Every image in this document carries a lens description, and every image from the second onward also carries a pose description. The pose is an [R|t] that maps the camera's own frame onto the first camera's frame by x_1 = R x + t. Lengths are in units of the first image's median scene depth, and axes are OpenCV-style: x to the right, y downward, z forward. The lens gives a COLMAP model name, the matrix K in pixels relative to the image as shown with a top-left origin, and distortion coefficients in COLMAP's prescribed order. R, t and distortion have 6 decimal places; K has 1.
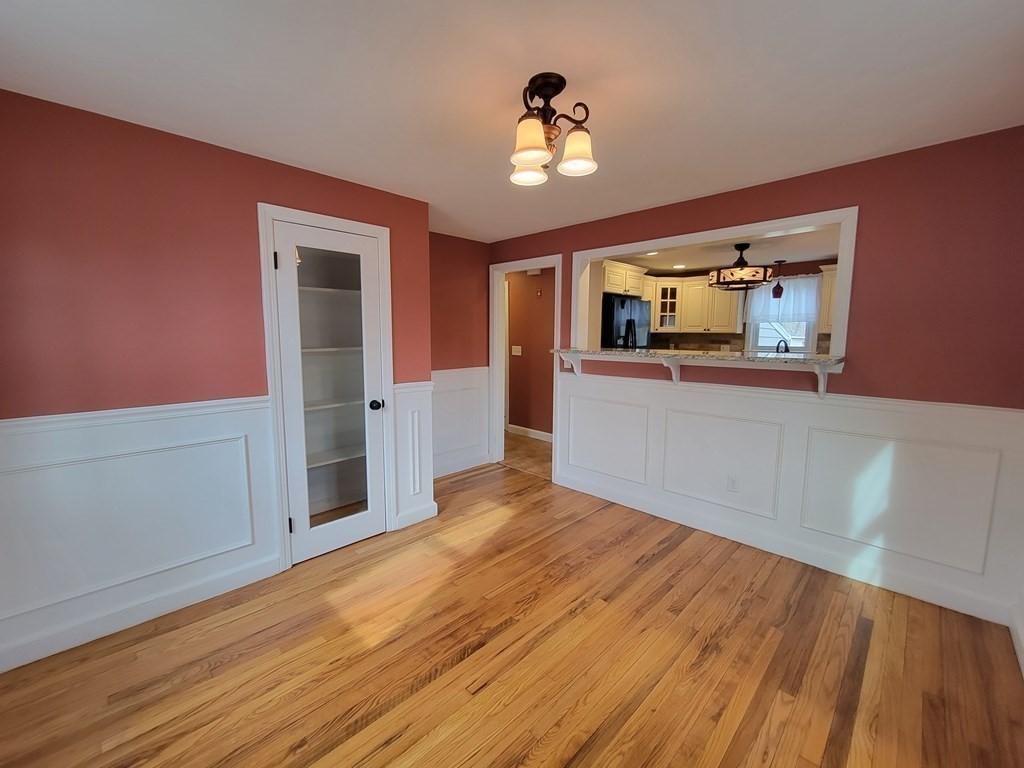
lens RADIAL K [[419.1, 0, 512.0], [0, 419.1, 384.0], [0, 0, 1]] dist [0.001112, -0.000101]
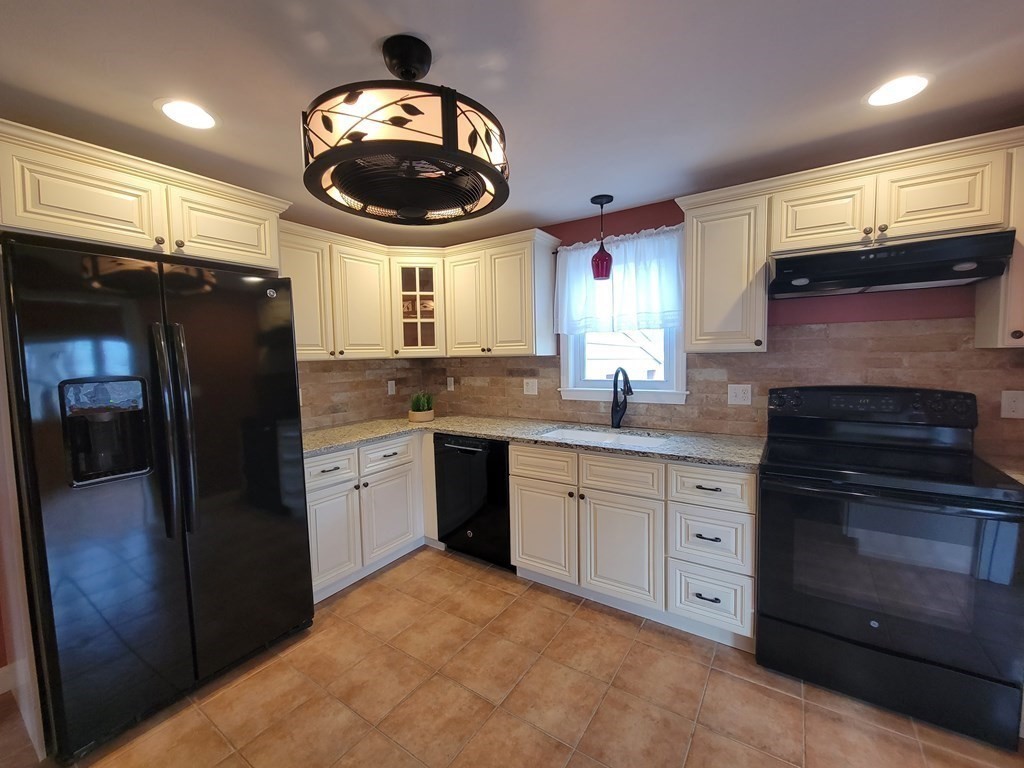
lens RADIAL K [[419.1, 0, 512.0], [0, 419.1, 384.0], [0, 0, 1]] dist [0.001112, -0.000101]
pose [[0.981039, -0.038287, 0.189992, 0.402950], [0.048781, 0.997514, -0.050864, -0.063732], [-0.187572, 0.059167, 0.980467, 0.520534]]
